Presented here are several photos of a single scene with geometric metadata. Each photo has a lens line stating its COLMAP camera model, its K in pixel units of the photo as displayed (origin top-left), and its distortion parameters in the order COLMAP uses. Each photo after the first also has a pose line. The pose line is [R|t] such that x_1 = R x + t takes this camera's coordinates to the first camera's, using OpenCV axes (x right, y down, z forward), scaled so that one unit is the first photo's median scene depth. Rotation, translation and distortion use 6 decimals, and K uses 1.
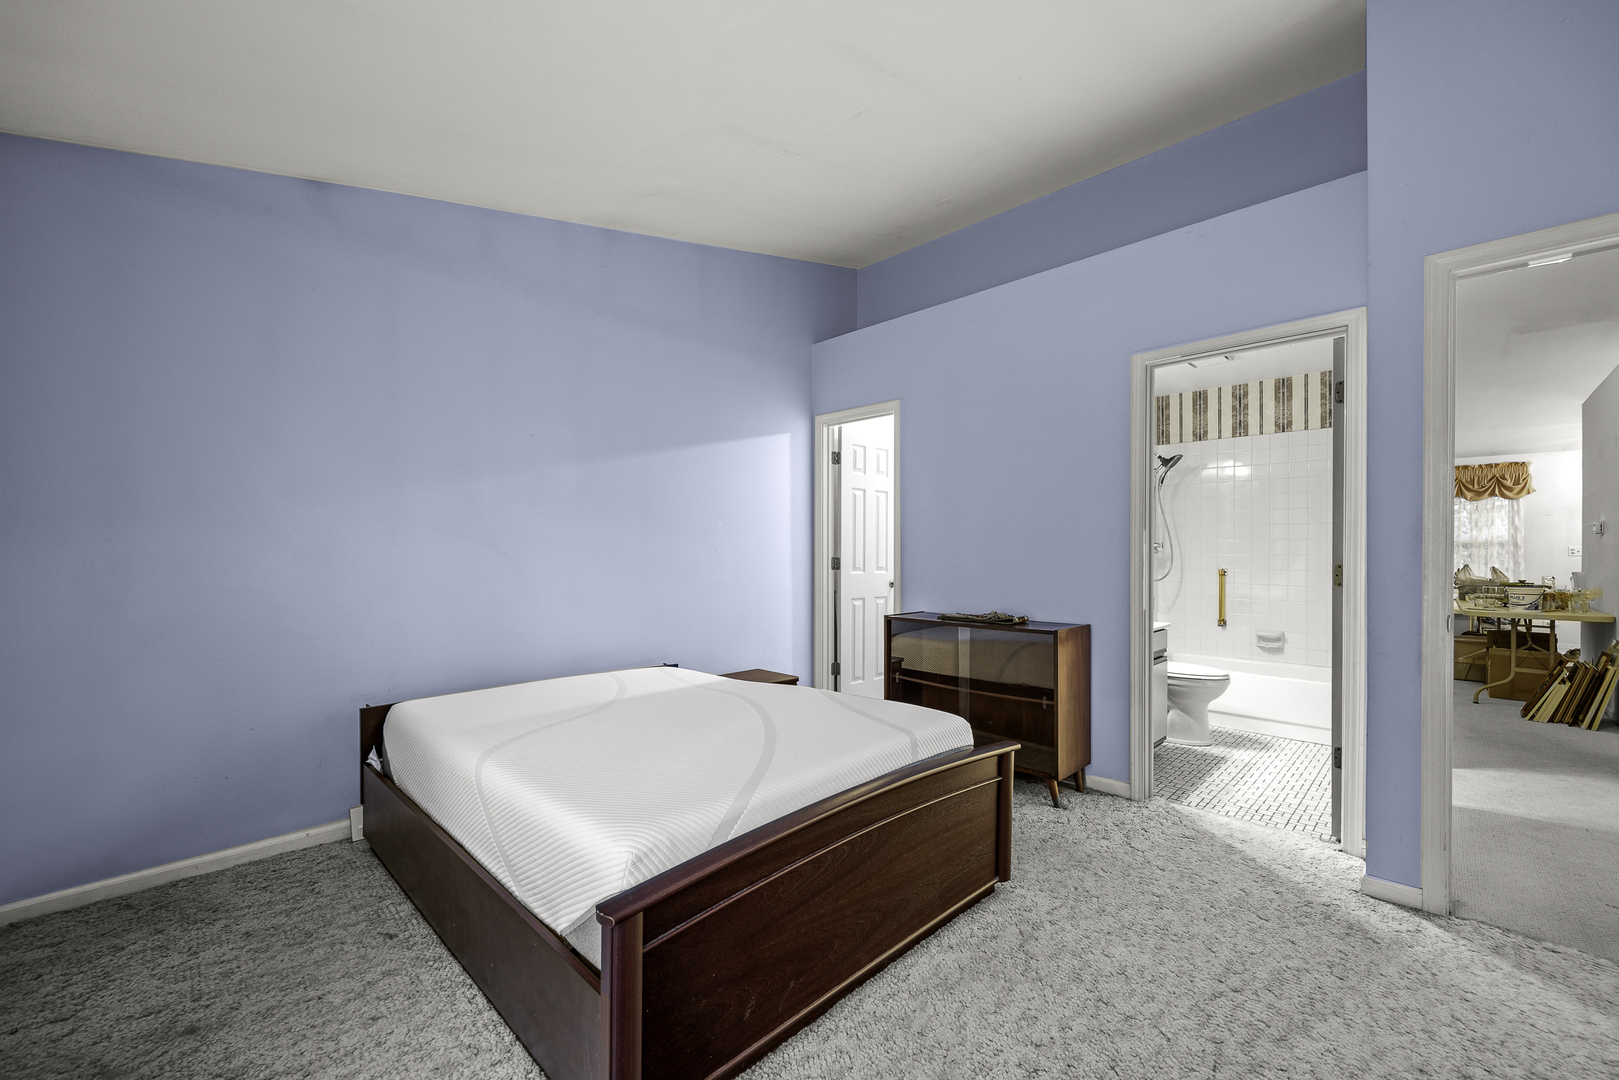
lens RADIAL K [[649.2, 0, 809.5], [0, 649.2, 540.0], [0, 0, 1]] dist [0.001374, 0.000073]
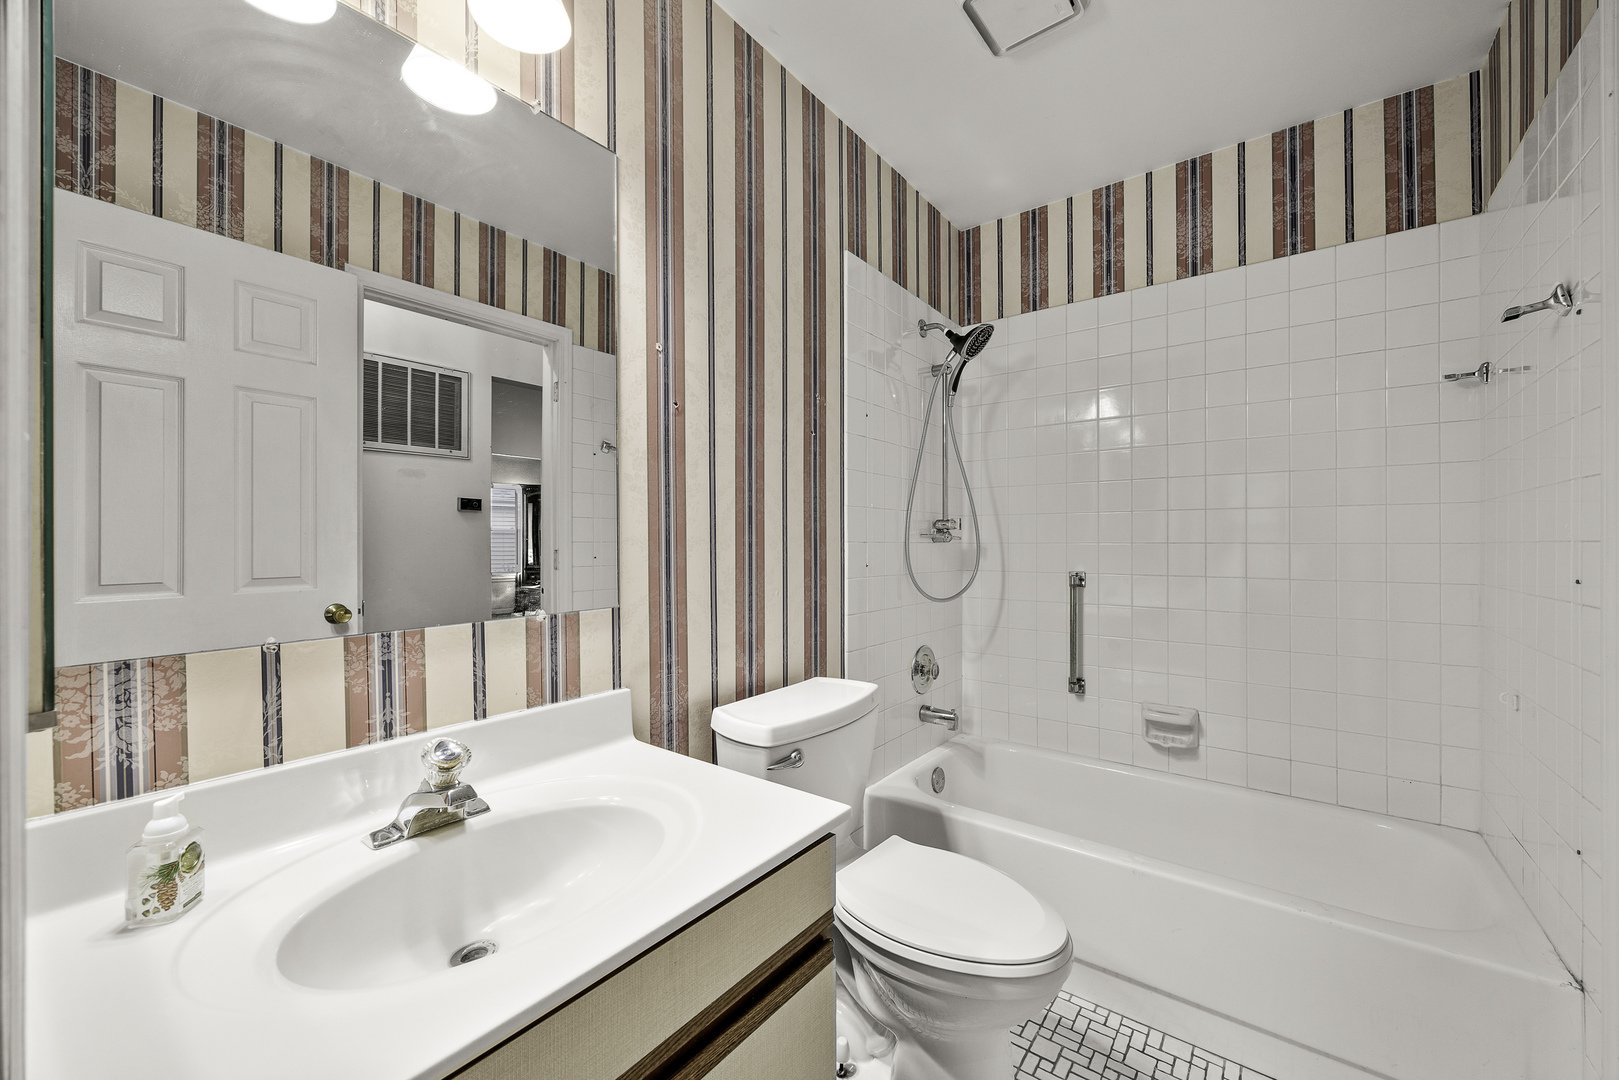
lens RADIAL K [[647.2, 0, 809.5], [0, 647.2, 540.0], [0, 0, 1]] dist [-0.001196, -0.000058]
pose [[0.990774, -0.012200, 0.134974, 0.382473], [0.010982, 0.999892, 0.009764, 0.014298], [-0.135079, -0.008191, 0.990801, 0.563215]]
